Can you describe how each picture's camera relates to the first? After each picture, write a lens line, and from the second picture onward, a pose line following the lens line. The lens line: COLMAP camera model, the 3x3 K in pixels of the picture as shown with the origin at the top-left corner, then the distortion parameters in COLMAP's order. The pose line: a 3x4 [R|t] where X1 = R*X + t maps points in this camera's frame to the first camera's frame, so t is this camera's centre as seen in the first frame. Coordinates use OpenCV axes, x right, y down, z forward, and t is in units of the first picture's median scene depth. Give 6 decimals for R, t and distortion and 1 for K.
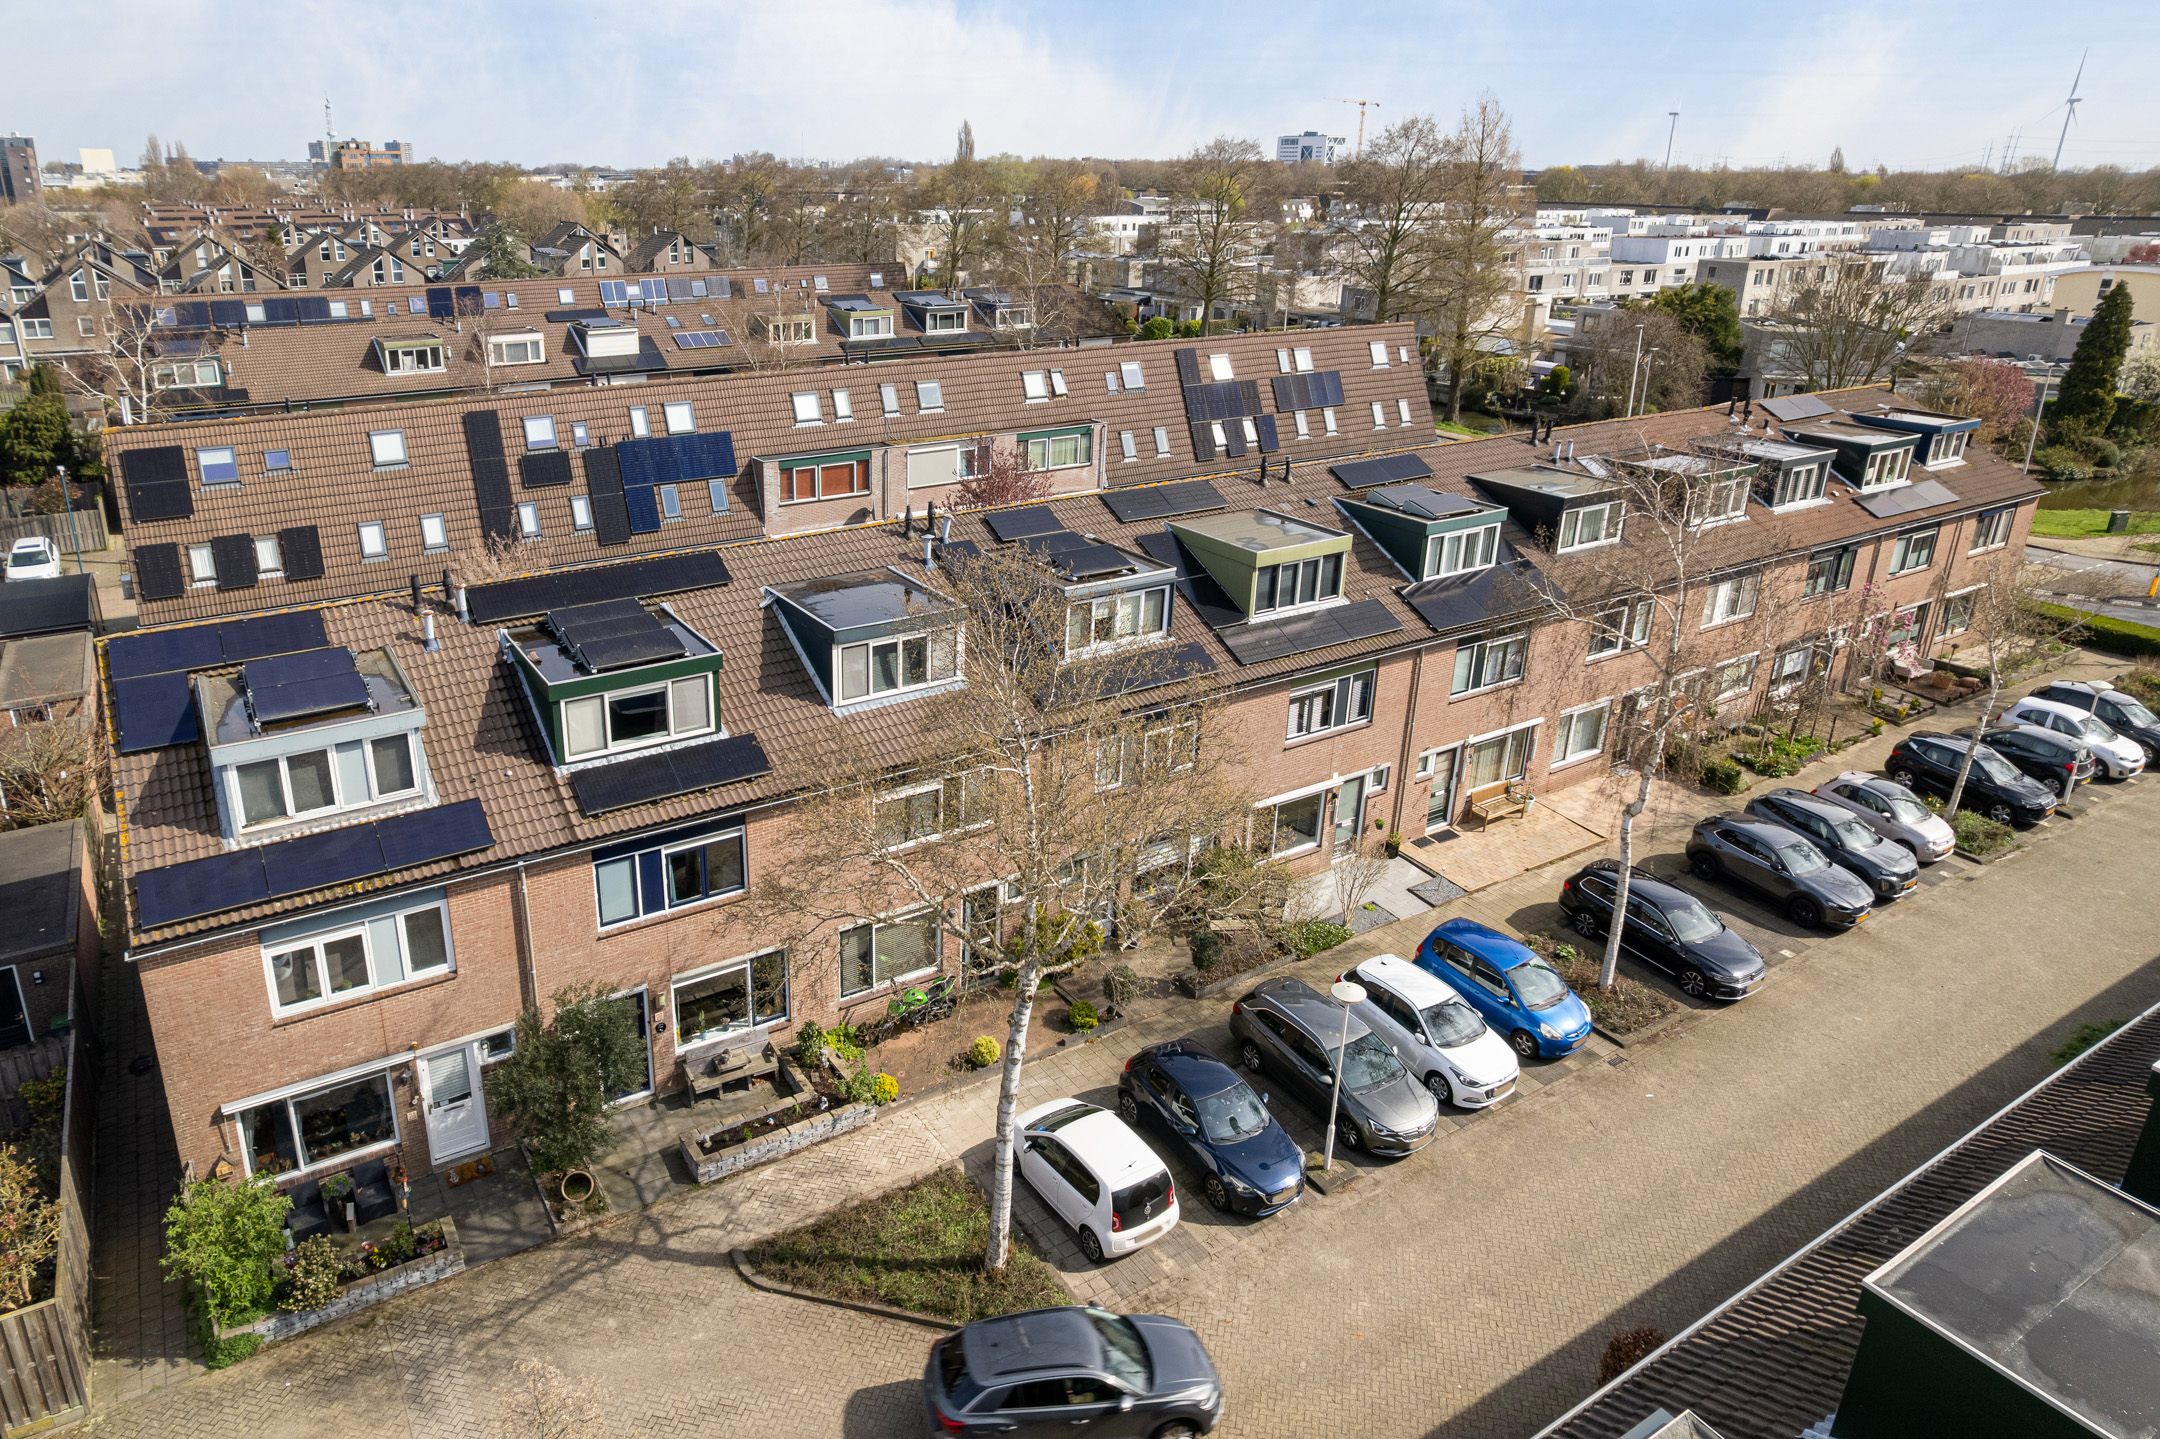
lens RADIAL K [[1397.0, 0, 1080.0], [0, 1397.0, 719.5], [0, 0, 1]] dist [-0.070489, 0.066091]
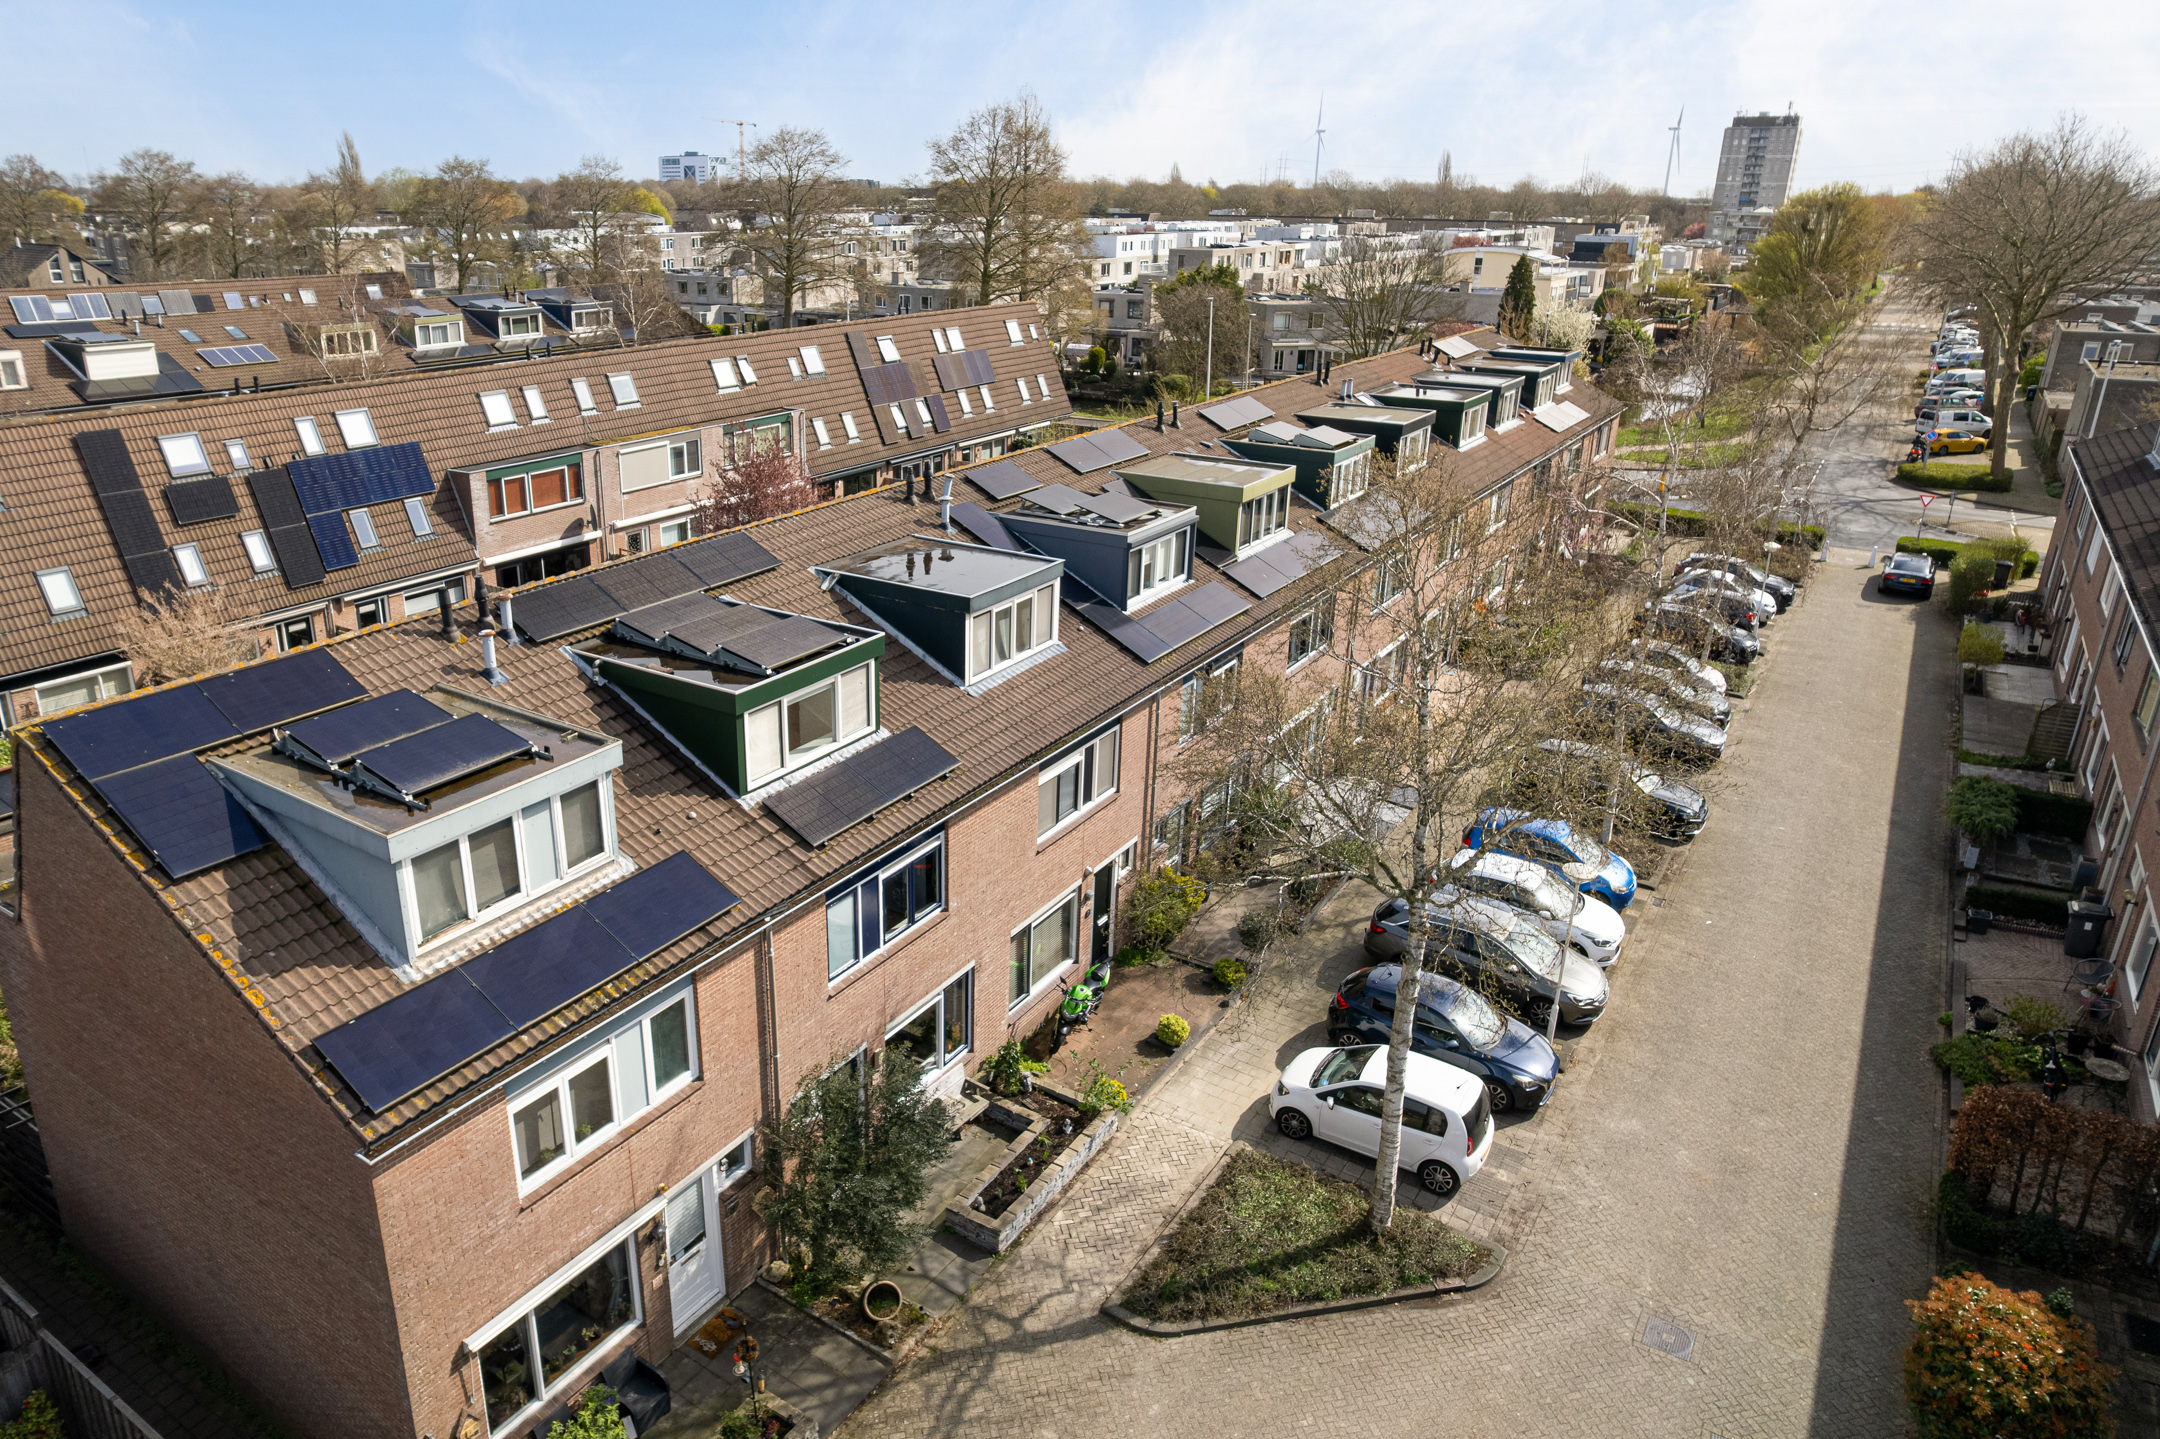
lens RADIAL K [[1346.9, 0, 1080.0], [0, 1346.9, 719.5], [0, 0, 1]] dist [-0.072203, 0.058976]
pose [[0.904151, -0.153868, 0.398541, -0.257004], [0.154993, 0.987472, 0.029616, -0.001371], [-0.398105, 0.034994, 0.916672, 0.112893]]
